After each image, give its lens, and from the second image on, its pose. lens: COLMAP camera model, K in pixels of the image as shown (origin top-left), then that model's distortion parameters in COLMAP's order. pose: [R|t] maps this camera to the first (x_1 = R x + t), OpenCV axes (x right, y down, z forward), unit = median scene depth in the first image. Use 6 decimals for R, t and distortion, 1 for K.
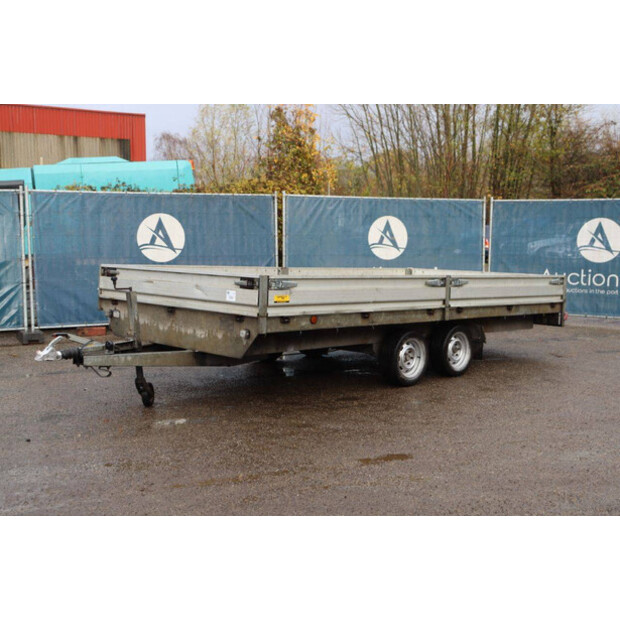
lens RADIAL K [[823.4, 0, 310.0], [0, 823.4, 310.0], [0, 0, 1]] dist [0.009854, 0.017360]
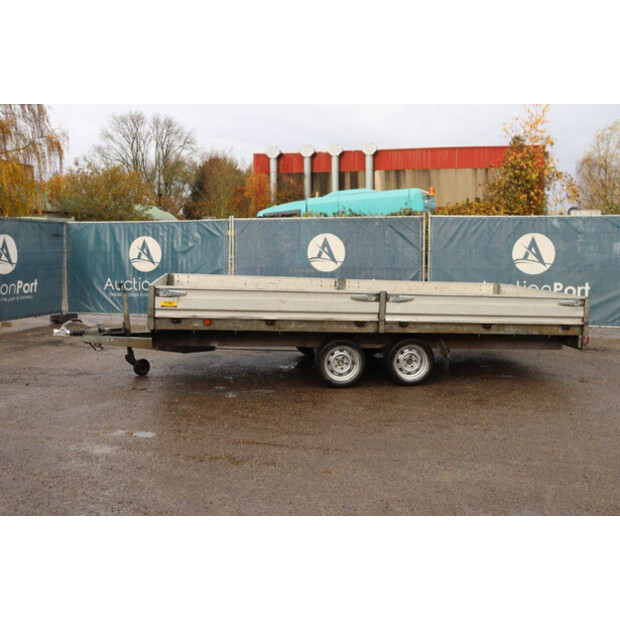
lens RADIAL K [[654.1, 0, 275.5], [0, 654.1, 309.4], [0, 0, 1]] dist [-0.132971, 0.255436]
pose [[0.771838, 0.058603, -0.633112, 0.568180], [-0.053920, 0.998189, 0.026661, -0.031742], [0.633528, 0.013559, 0.773601, 0.233915]]
